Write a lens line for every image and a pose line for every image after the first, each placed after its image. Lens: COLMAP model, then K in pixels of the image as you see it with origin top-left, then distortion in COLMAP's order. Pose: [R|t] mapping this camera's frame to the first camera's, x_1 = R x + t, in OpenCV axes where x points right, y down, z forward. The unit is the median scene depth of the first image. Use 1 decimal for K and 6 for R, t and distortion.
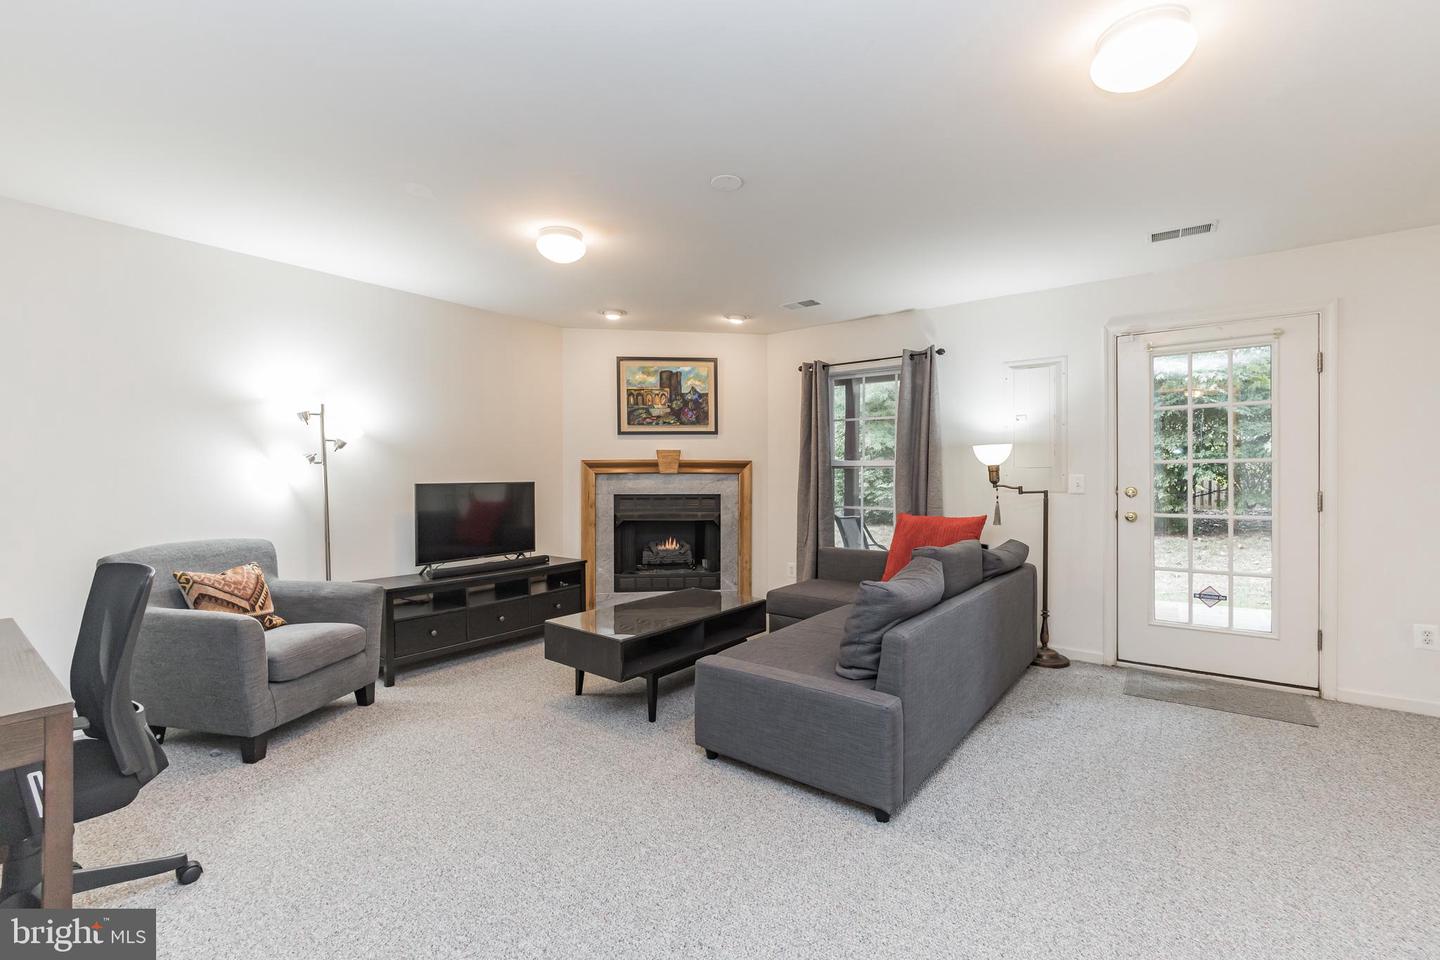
lens RADIAL K [[621.4, 0, 725.3], [0, 621.4, 485.5], [0, 0, 1]] dist [-0.006552, 0.000278]
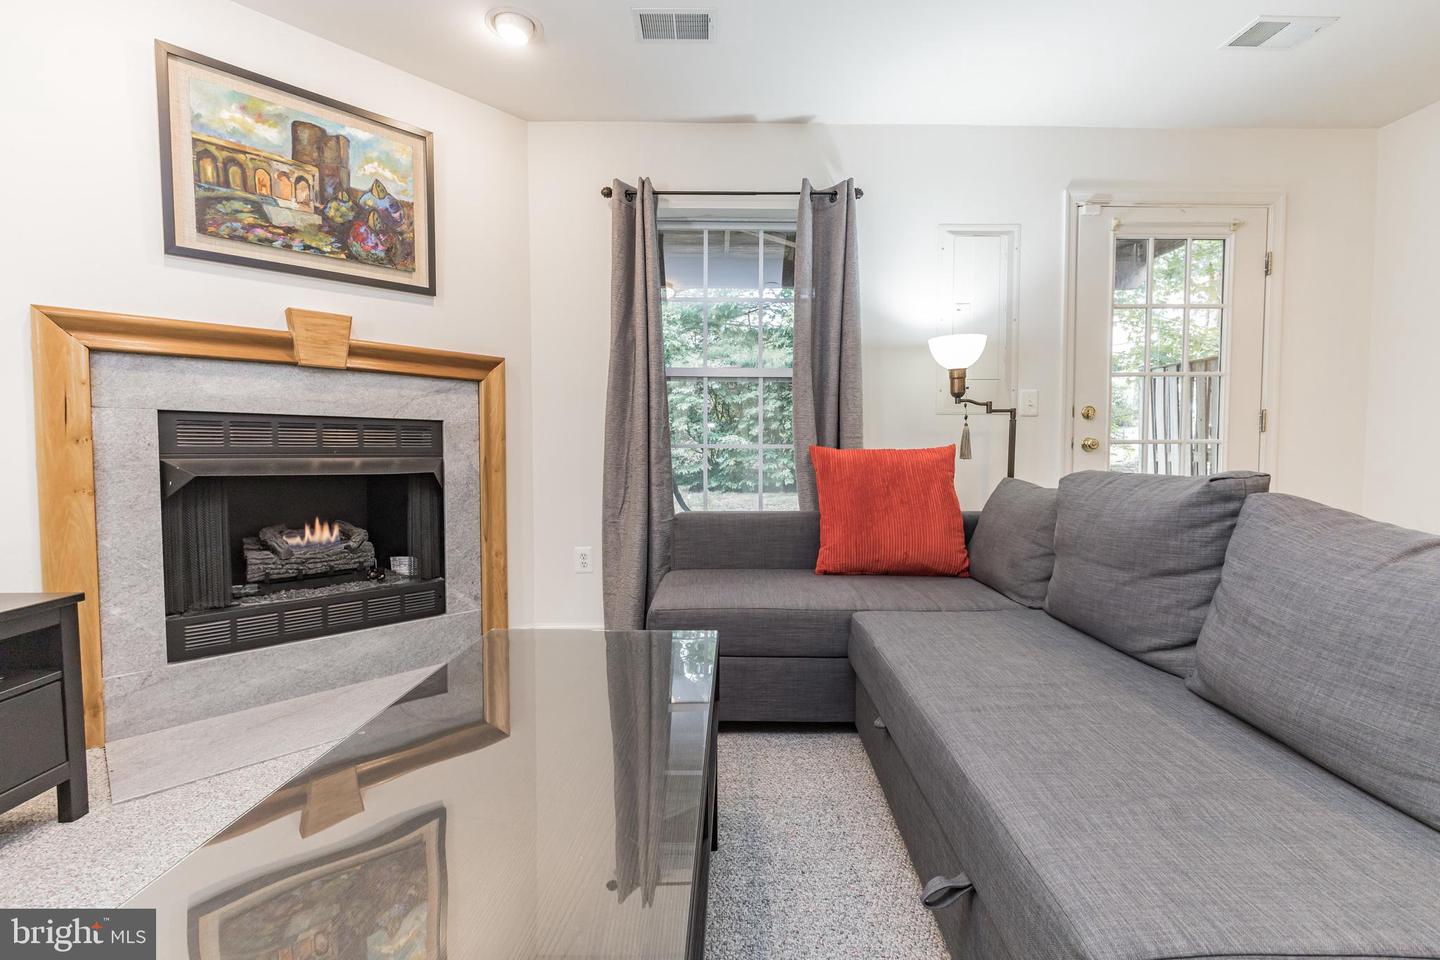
lens RADIAL K [[621.4, 0, 706.1], [0, 621.4, 484.3], [0, 0, 1]] dist [-0.006552, 0.000278]
pose [[0.789961, -0.029008, 0.612471, -0.146503], [0.010092, 0.999360, 0.034316, 0.050043], [-0.613074, -0.020928, 0.789748, 0.492069]]
